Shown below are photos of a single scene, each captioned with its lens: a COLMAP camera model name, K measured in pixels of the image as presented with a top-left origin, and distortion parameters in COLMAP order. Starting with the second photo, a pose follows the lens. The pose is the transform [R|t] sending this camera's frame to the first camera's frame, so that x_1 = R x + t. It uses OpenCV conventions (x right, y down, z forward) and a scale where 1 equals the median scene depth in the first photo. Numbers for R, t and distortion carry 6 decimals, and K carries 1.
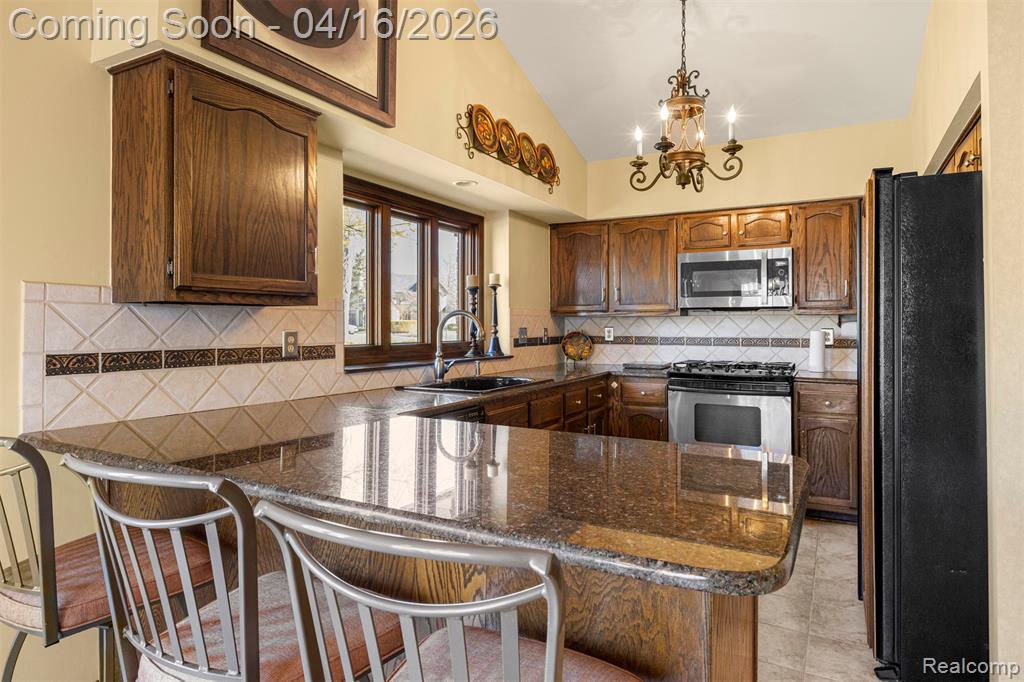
lens RADIAL K [[593.8, 0, 513.8], [0, 593.8, 316.1], [0, 0, 1]] dist [0.005103, -0.005355]
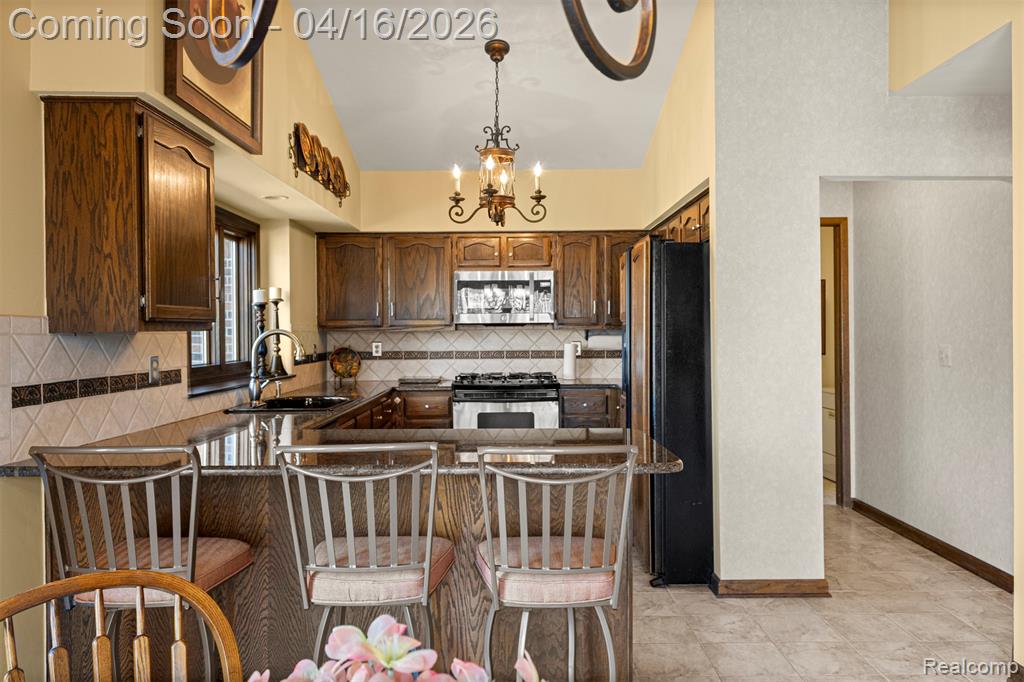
lens RADIAL K [[762.3, 0, 509.7], [0, 762.3, 330.2], [0, 0, 1]] dist [0.026809, -0.022462]
pose [[0.879850, -0.007428, 0.475193, -0.296112], [0.001337, 0.999913, 0.013155, -0.020911], [-0.475249, -0.010939, 0.879783, -0.241732]]
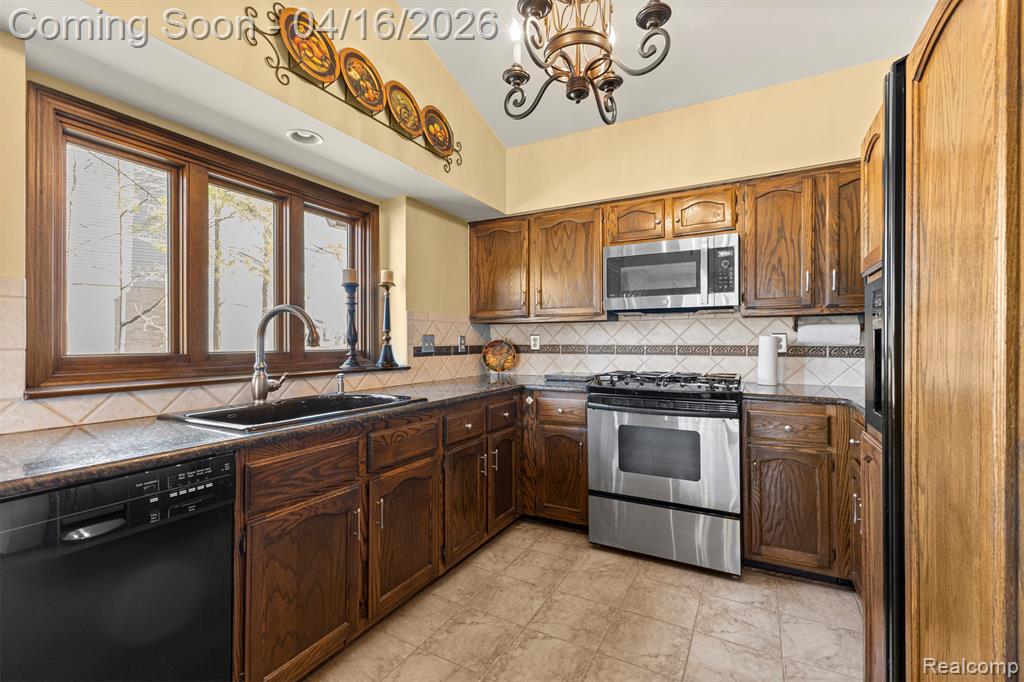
lens RADIAL K [[443.3, 0, 513.6], [0, 443.3, 338.7], [0, 0, 1]] dist [0.009722, 0.000601]
pose [[0.999994, -0.003409, -0.001028, 0.157809], [0.003418, 0.999953, 0.009072, 0.022306], [0.000997, -0.009075, 0.999958, 0.384291]]
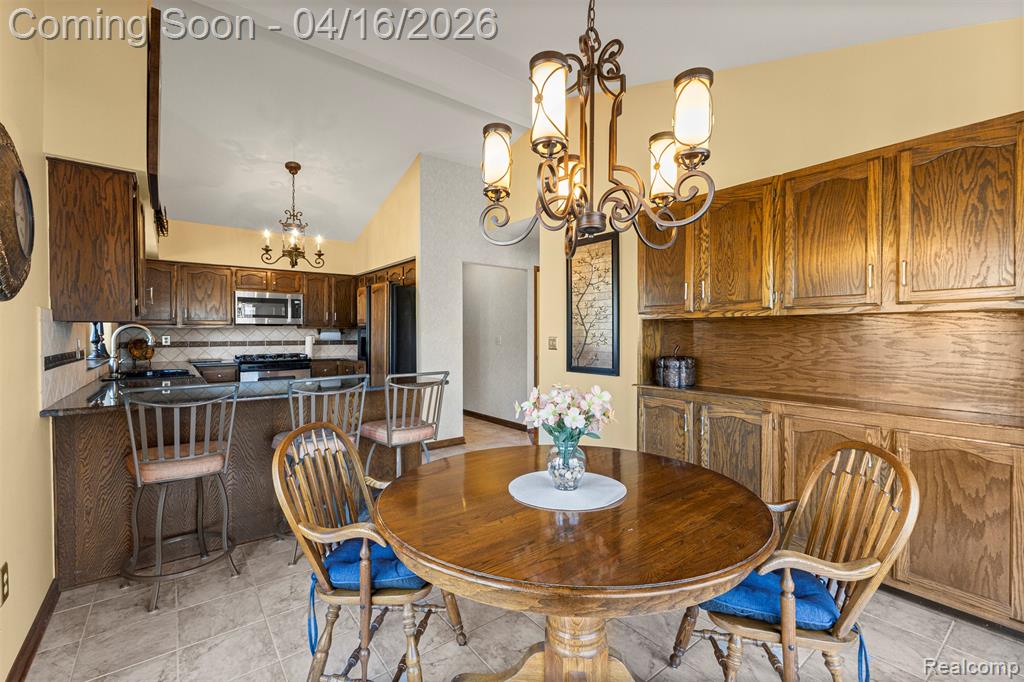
lens RADIAL K [[443.3, 0, 510.0], [0, 443.3, 337.5], [0, 0, 1]] dist [0.009722, 0.000601]
pose [[0.402936, -0.011649, 0.915154, -0.597047], [-0.012040, 0.999765, 0.018028, -0.007229], [-0.915149, -0.018282, 0.402701, -0.222424]]
